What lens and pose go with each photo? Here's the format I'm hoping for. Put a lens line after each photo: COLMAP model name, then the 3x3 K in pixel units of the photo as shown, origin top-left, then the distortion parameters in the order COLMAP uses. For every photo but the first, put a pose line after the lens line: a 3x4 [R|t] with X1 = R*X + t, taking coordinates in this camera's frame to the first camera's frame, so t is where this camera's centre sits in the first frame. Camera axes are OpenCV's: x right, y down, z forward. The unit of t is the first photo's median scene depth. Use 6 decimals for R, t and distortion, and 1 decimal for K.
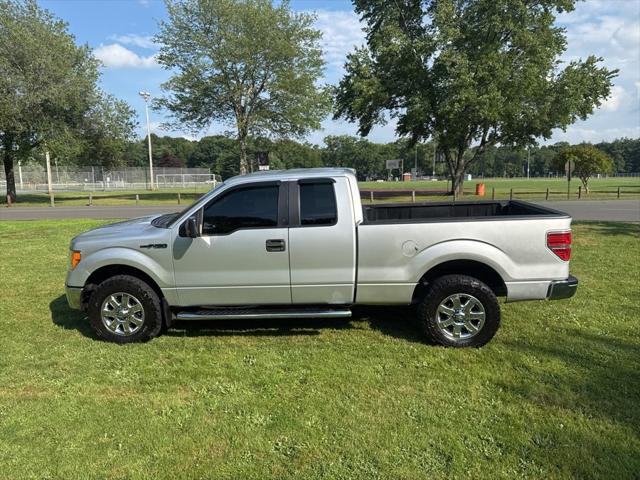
lens RADIAL K [[450.8, 0, 323.7], [0, 450.8, 235.5], [0, 0, 1]] dist [0.023775, -0.035202]
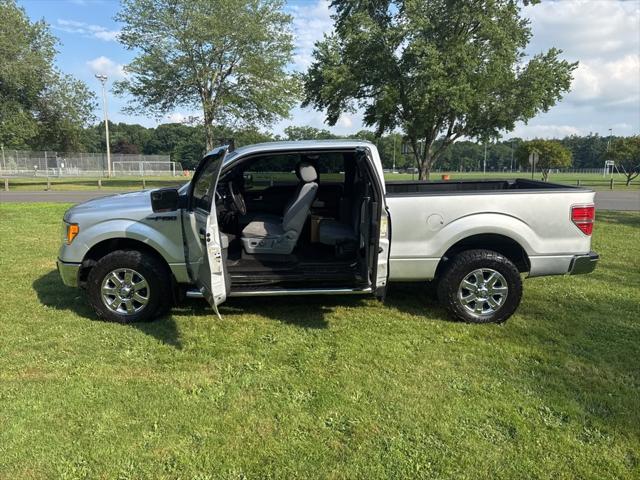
lens RADIAL K [[450.8, 0, 316.0], [0, 450.8, 236.4], [0, 0, 1]] dist [0.023775, -0.035202]
pose [[0.997227, 0.004820, 0.074266, -0.124377], [-0.006297, 0.999787, 0.019666, 0.039459], [-0.074156, -0.020079, 0.997045, 0.047669]]
